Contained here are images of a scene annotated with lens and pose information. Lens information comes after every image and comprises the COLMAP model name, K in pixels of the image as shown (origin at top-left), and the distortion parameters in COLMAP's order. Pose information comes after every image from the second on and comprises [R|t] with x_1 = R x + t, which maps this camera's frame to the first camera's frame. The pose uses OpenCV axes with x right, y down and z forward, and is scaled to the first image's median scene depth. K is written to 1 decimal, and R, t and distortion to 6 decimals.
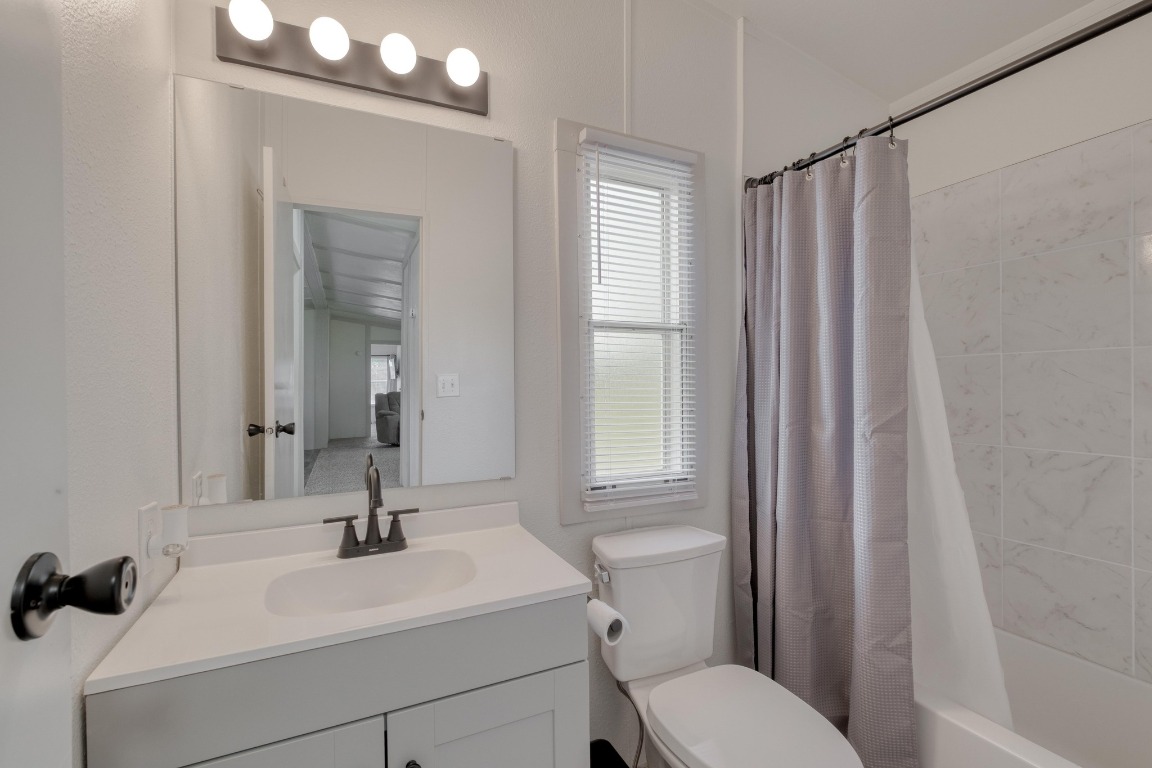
lens RADIAL K [[495.1, 0, 573.0], [0, 495.1, 385.1], [0, 0, 1]] dist [0.003454, -0.001139]
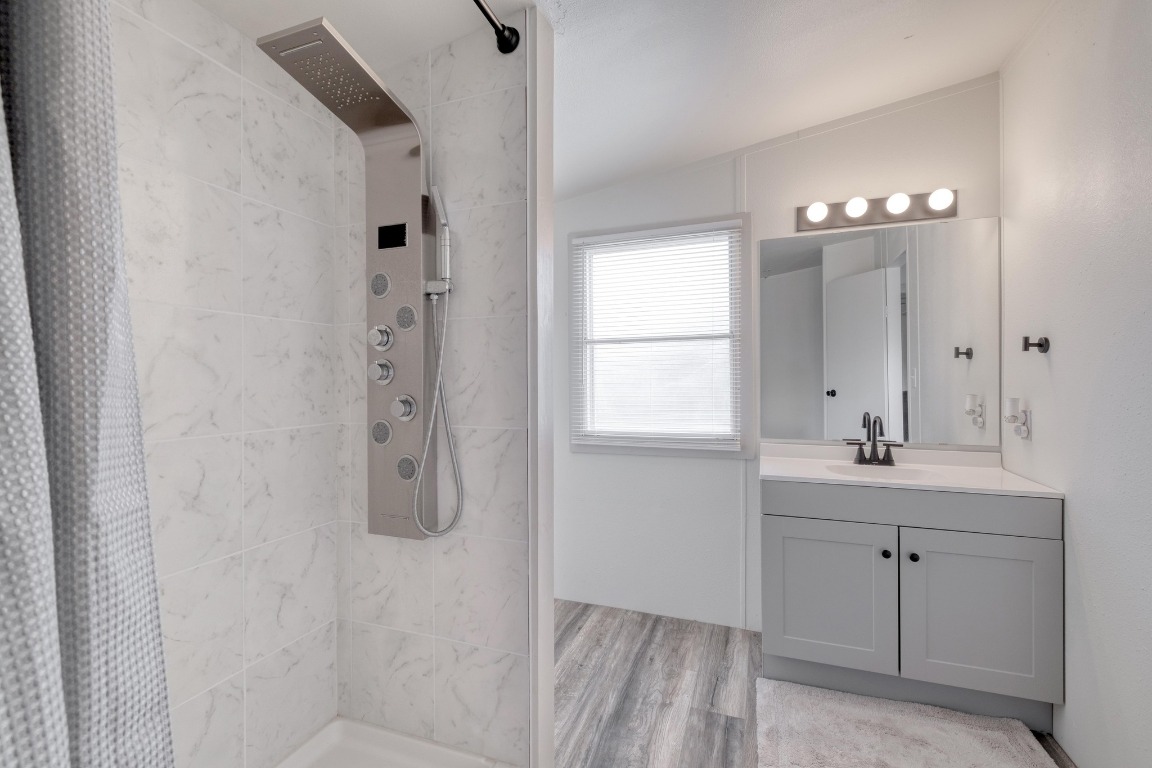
lens RADIAL K [[495.1, 0, 573.0], [0, 495.1, 383.7], [0, 0, 1]] dist [0.003454, -0.001139]
pose [[0.695882, 0.009588, -0.718092, 0.132259], [-0.000998, 0.999923, 0.012384, 0.017627], [0.718156, -0.007902, 0.695838, -1.072892]]
